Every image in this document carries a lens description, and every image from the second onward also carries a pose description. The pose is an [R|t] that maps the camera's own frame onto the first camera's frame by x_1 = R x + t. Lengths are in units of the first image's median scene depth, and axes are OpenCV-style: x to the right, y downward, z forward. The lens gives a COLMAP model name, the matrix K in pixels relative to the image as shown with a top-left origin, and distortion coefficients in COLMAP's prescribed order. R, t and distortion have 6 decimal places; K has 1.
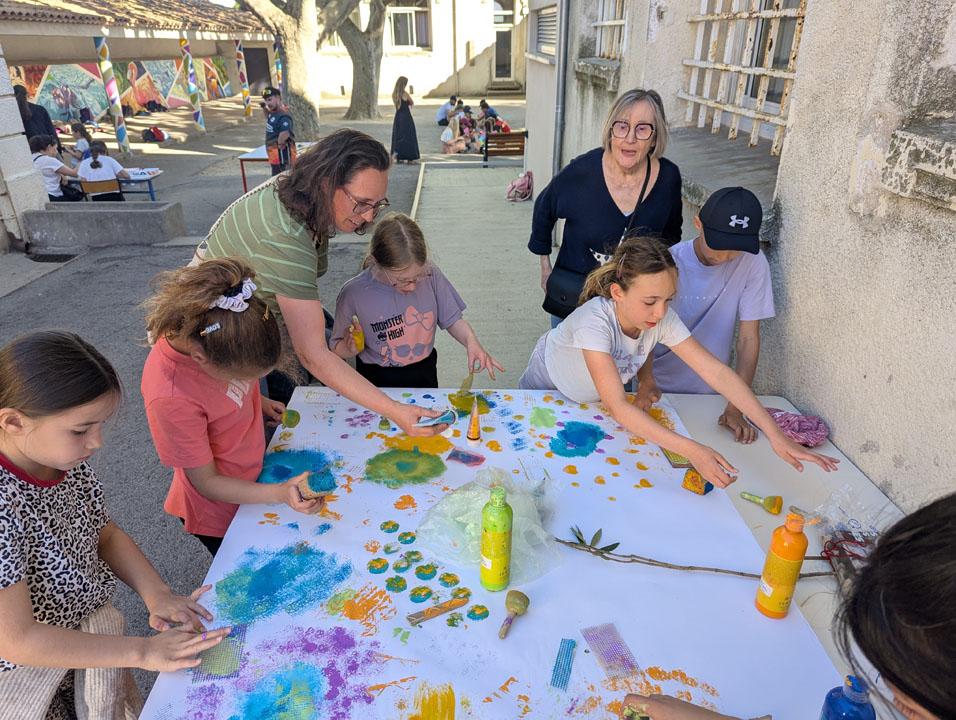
lens RADIAL K [[690.8, 0, 475.7], [0, 690.8, 359.7], [0, 0, 1]] dist [0.070155, -0.058662]
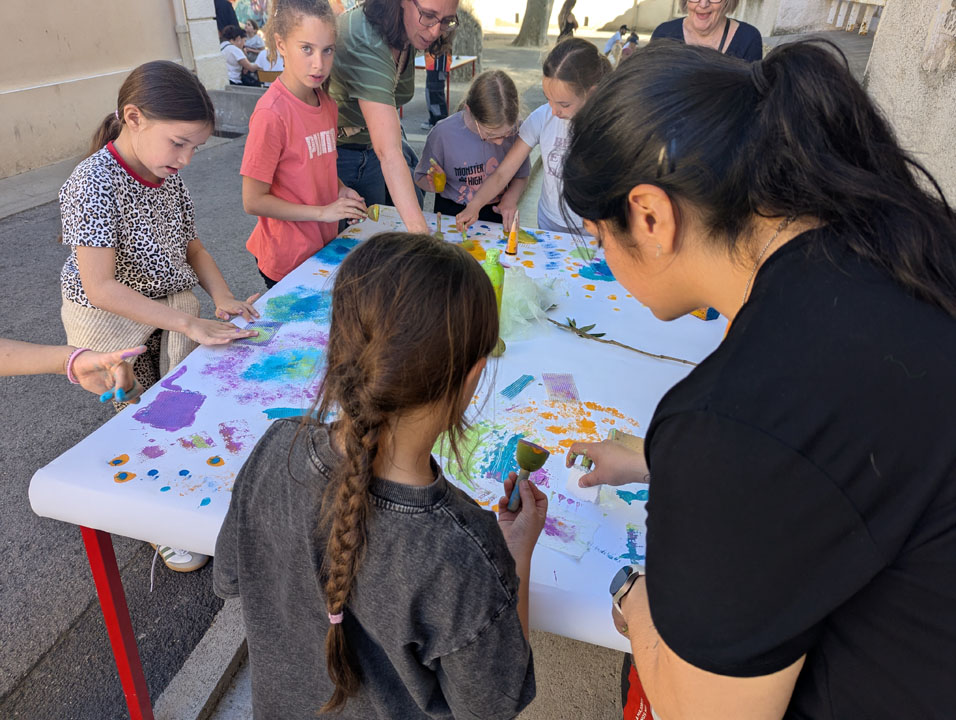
lens RADIAL K [[687.9, 0, 477.6], [0, 687.9, 357.2], [0, 0, 1]] dist [0.047051, -0.006186]
pose [[0.970696, 0.153874, -0.184585, 0.121511], [-0.140024, 0.986412, 0.085933, 0.131338], [0.195300, -0.057569, 0.979053, -0.078428]]
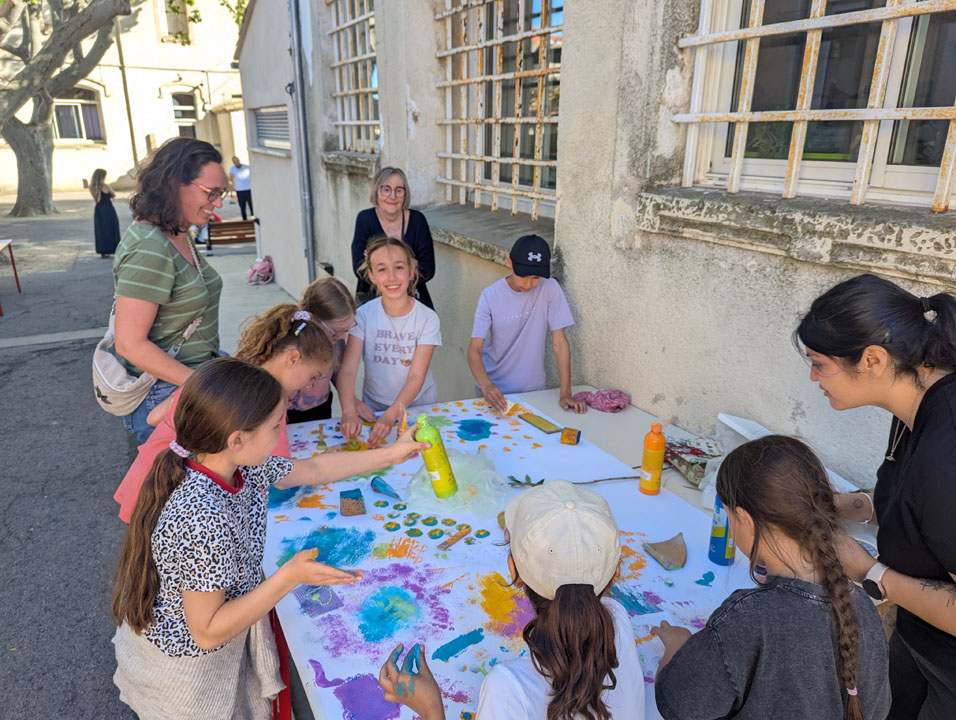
lens RADIAL K [[690.8, 0, 484.5], [0, 690.8, 354.5], [0, 0, 1]] dist [0.070155, -0.058662]
pose [[0.904955, -0.121549, 0.407777, -0.230650], [0.171705, 0.981157, -0.088595, 0.063170], [-0.389324, 0.150192, 0.908773, -0.134876]]
